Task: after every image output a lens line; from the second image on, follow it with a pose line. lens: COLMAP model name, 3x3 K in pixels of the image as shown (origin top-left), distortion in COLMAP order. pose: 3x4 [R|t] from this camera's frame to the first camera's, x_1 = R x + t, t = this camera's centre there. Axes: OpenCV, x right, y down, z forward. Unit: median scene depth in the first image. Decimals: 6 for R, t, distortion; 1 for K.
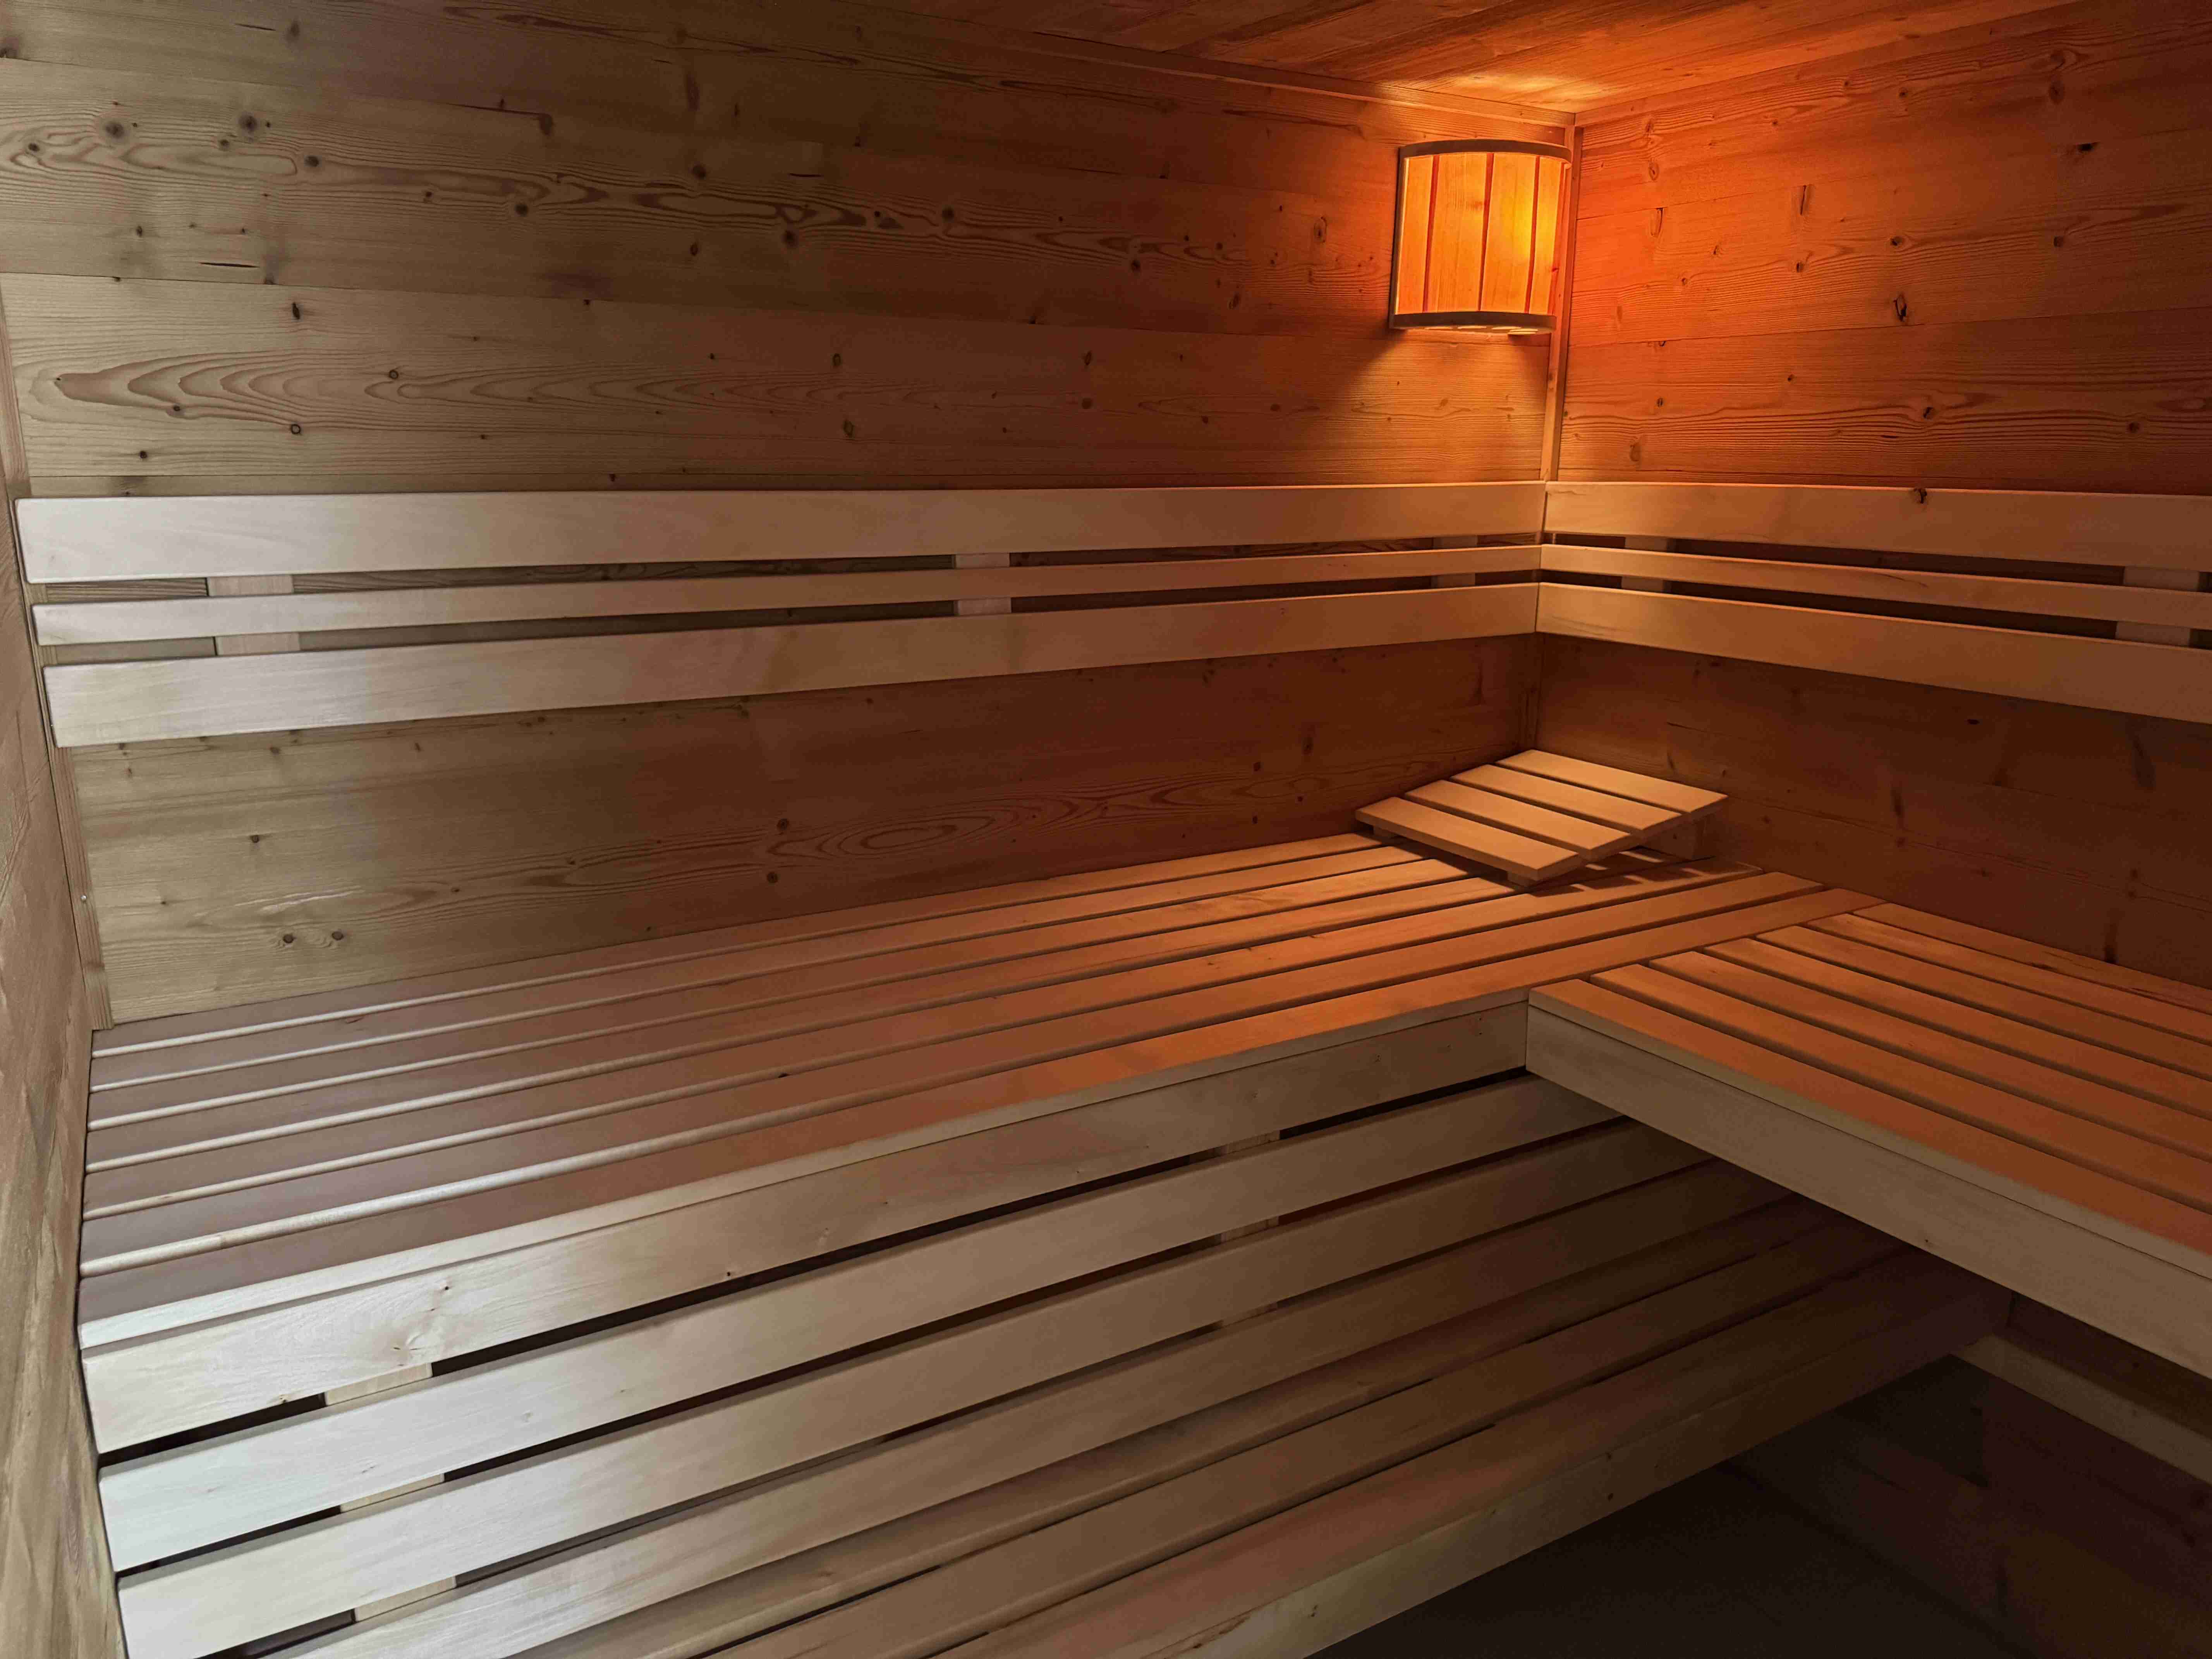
lens RADIAL K [[1585.9, 0, 1106.0], [0, 1585.9, 829.5], [0, 0, 1]] dist [-0.004818, -0.051715]
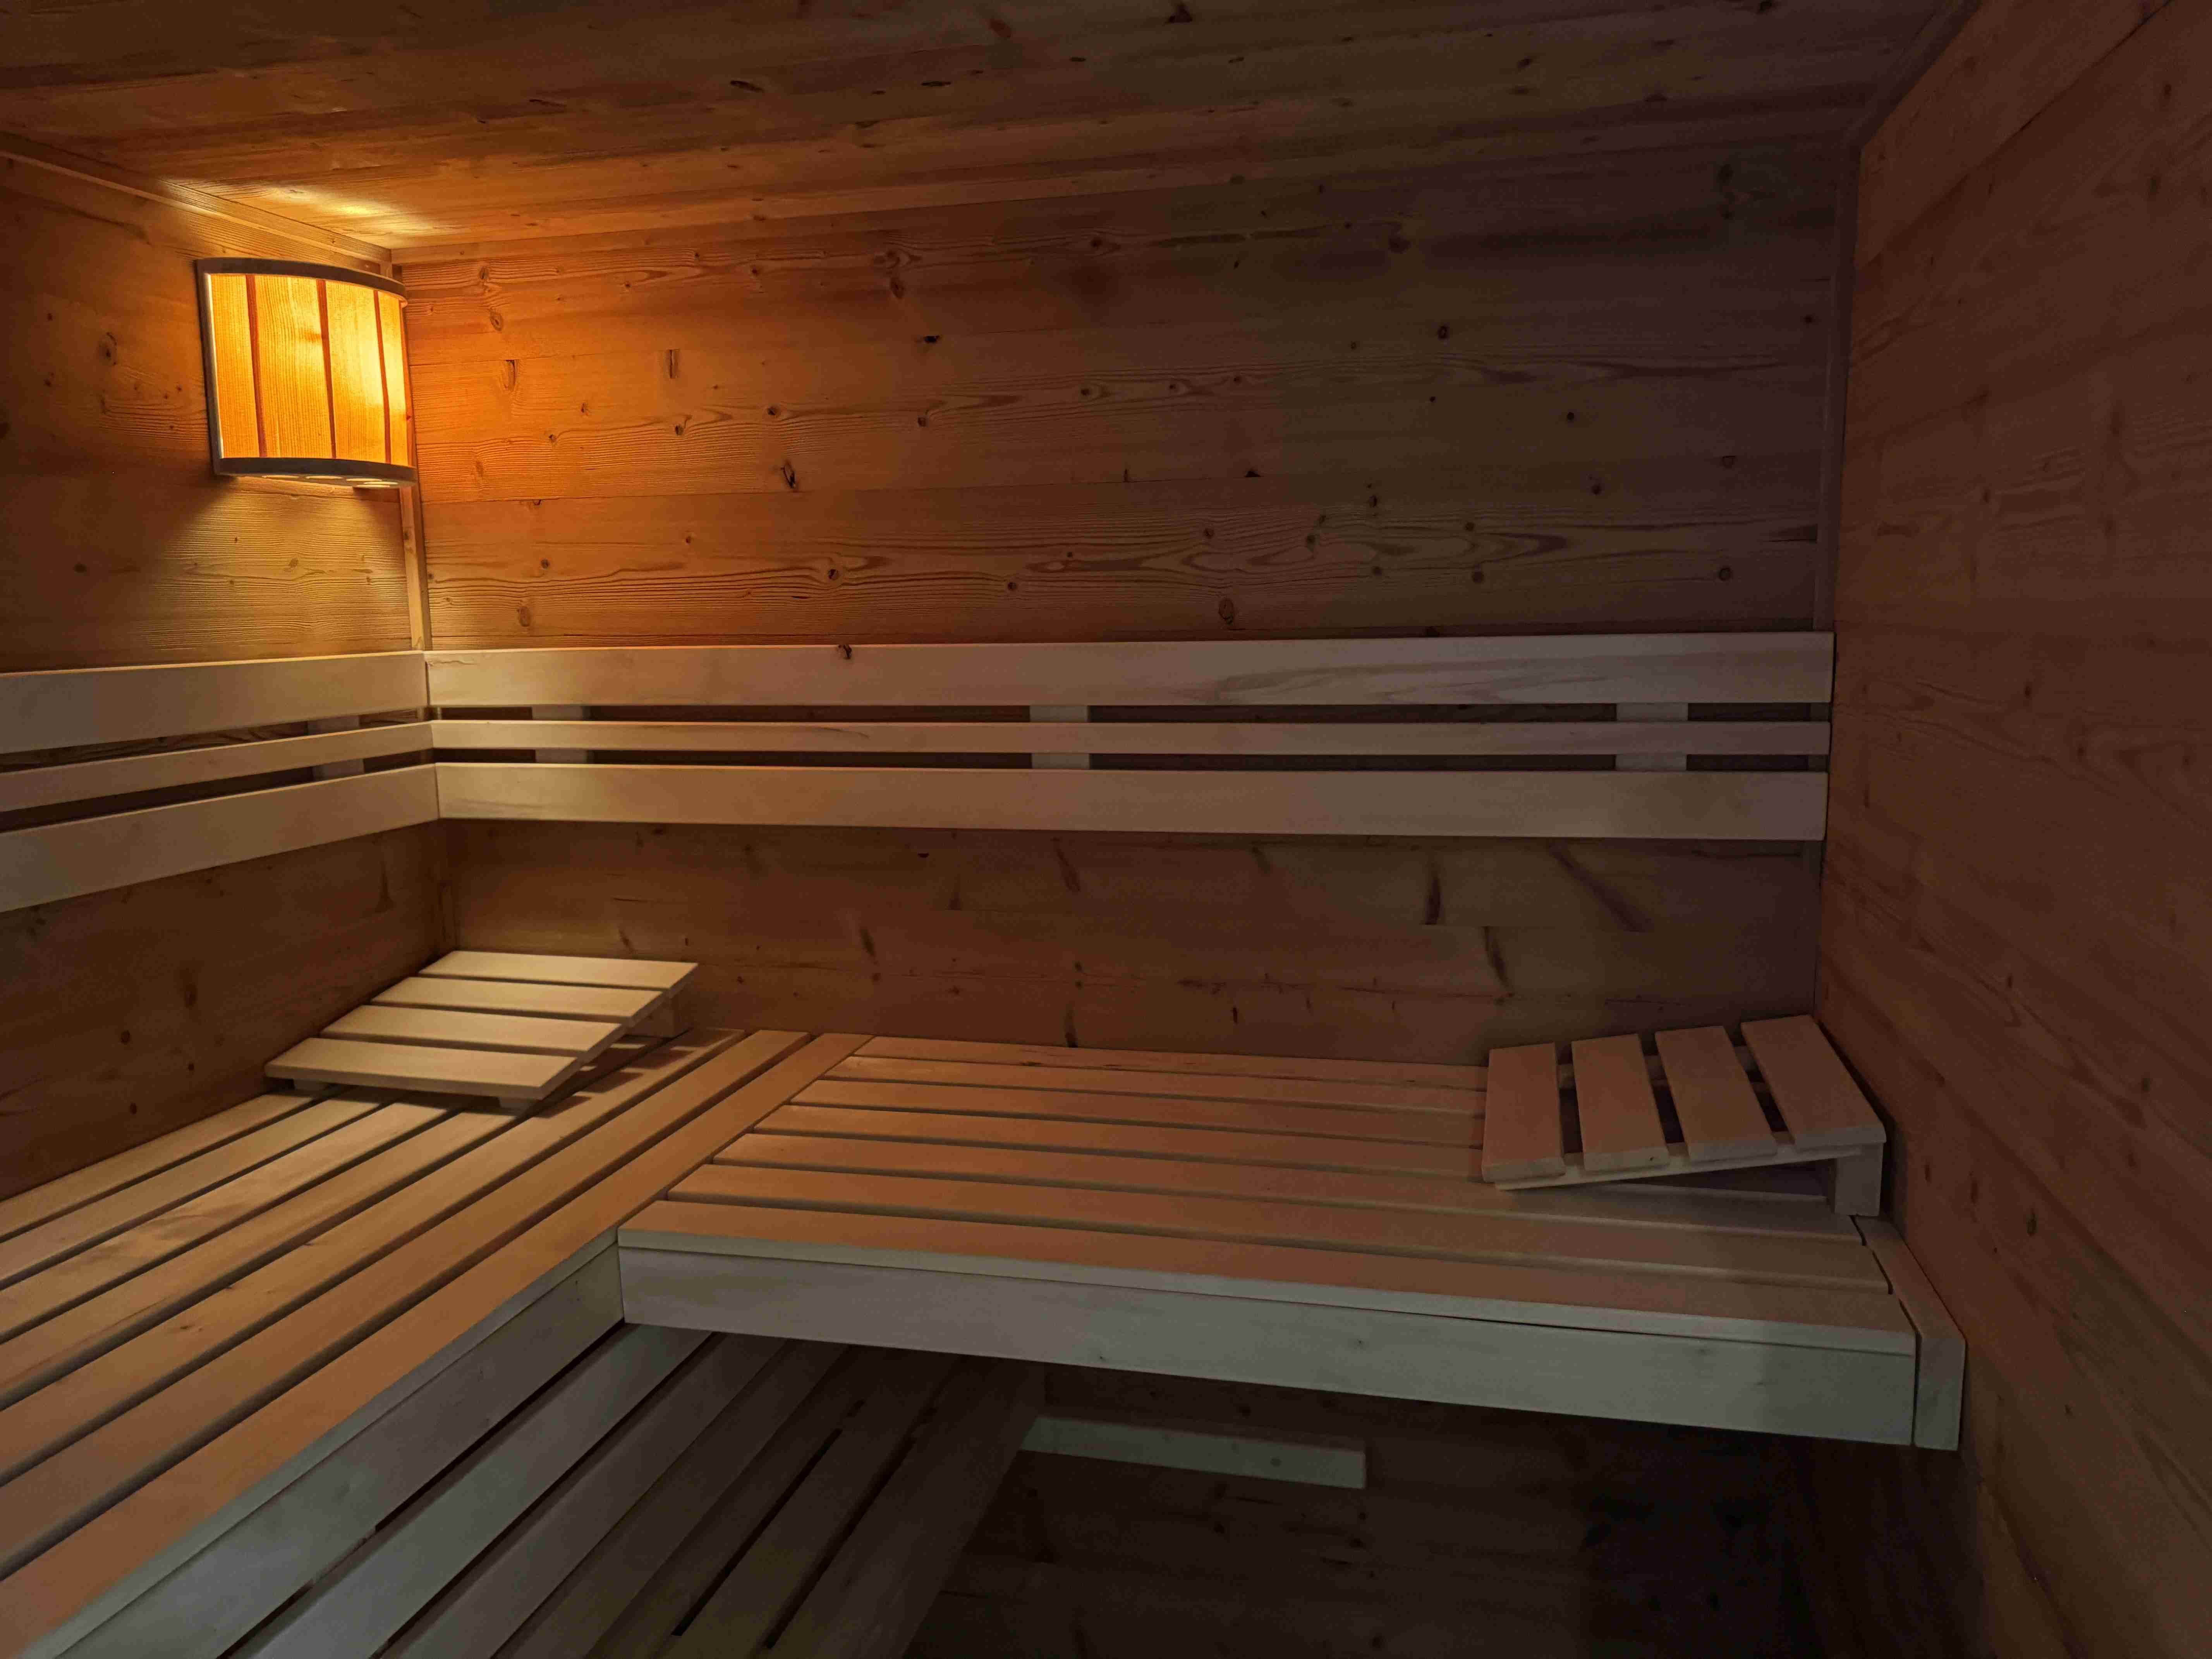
lens RADIAL K [[1542.1, 0, 1266.9], [0, 1542.1, 834.8], [0, 0, 1]] dist [0.026553, -0.063473]
pose [[0.668011, -0.117563, 0.734806, -0.062976], [0.185250, 0.982628, -0.011198, -0.024657], [-0.720724, 0.143603, 0.678185, 0.100274]]
